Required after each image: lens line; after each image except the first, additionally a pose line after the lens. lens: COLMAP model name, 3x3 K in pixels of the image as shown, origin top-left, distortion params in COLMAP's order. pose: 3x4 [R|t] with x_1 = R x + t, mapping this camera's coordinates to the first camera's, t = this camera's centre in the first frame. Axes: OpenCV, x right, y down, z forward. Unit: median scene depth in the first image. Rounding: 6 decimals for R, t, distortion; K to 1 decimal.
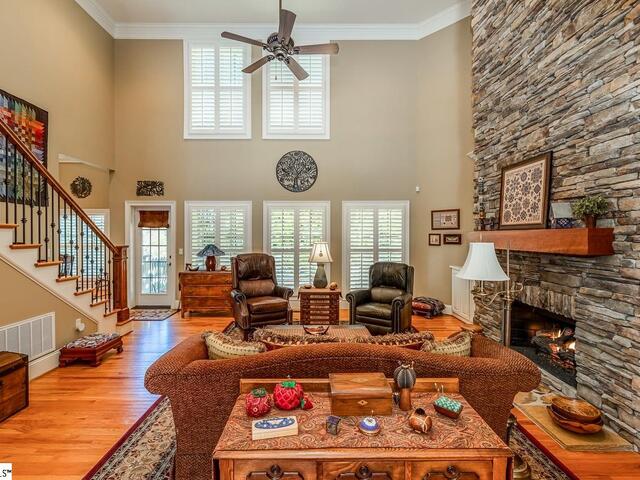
lens RADIAL K [[313.3, 0, 320.0], [0, 313.3, 240.0], [0, 0, 1]] dist [0.002548, 0.000237]
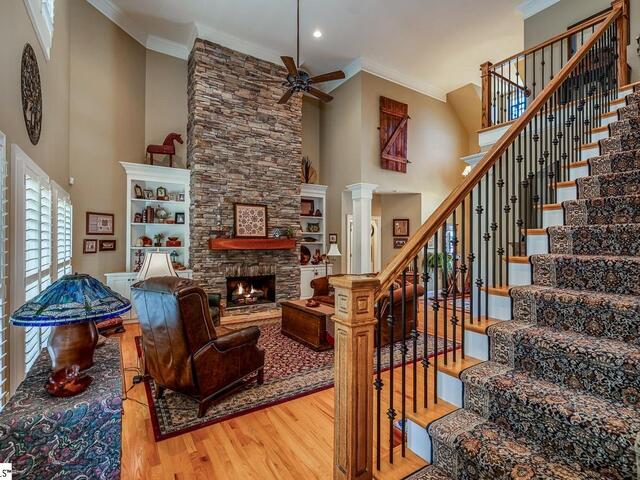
lens RADIAL K [[313.3, 0, 320.0], [0, 313.3, 240.0], [0, 0, 1]] dist [0.002548, 0.000237]
pose [[-0.542568, 0.001679, 0.840010, -1.157501], [0.009405, 0.999947, 0.004076, -0.026442], [-0.839959, 0.010111, -0.542555, 1.581360]]
